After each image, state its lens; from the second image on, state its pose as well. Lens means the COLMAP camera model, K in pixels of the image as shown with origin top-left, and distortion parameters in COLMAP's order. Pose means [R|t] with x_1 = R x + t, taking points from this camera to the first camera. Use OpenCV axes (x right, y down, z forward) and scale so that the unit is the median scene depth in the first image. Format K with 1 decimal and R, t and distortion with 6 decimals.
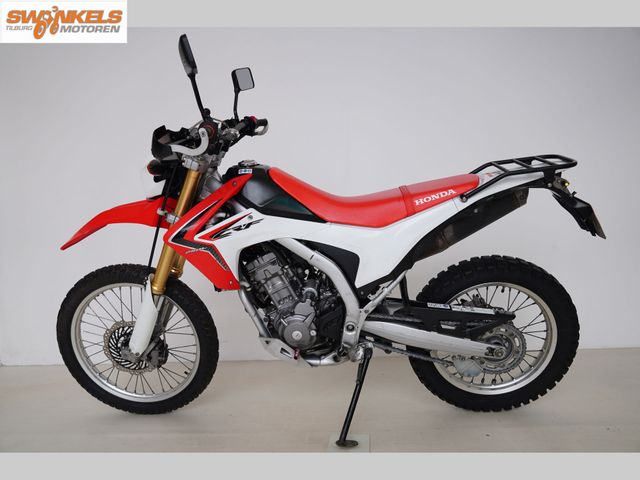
lens RADIAL K [[476.8, 0, 306.0], [0, 476.8, 239.2], [0, 0, 1]] dist [-0.021903, 0.007770]
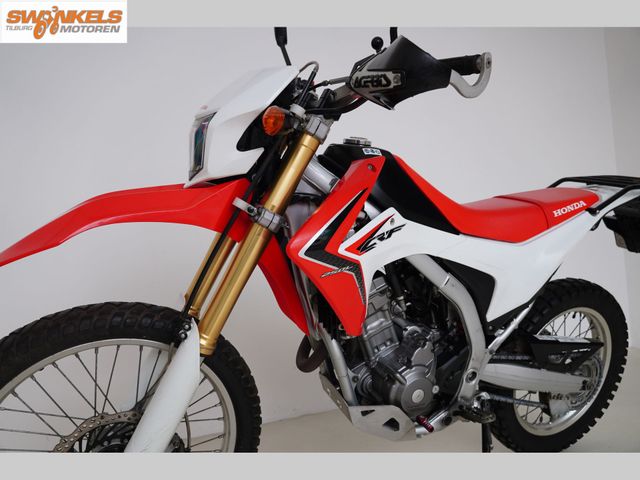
lens RADIAL K [[476.8, 0, 306.0], [0, 476.8, 239.2], [0, 0, 1]] dist [-0.021903, 0.007770]
pose [[0.855412, 0.033981, 0.516833, -0.535005], [0.008589, 0.996778, -0.079753, 0.028605], [-0.517877, 0.072661, 0.852363, 0.489779]]
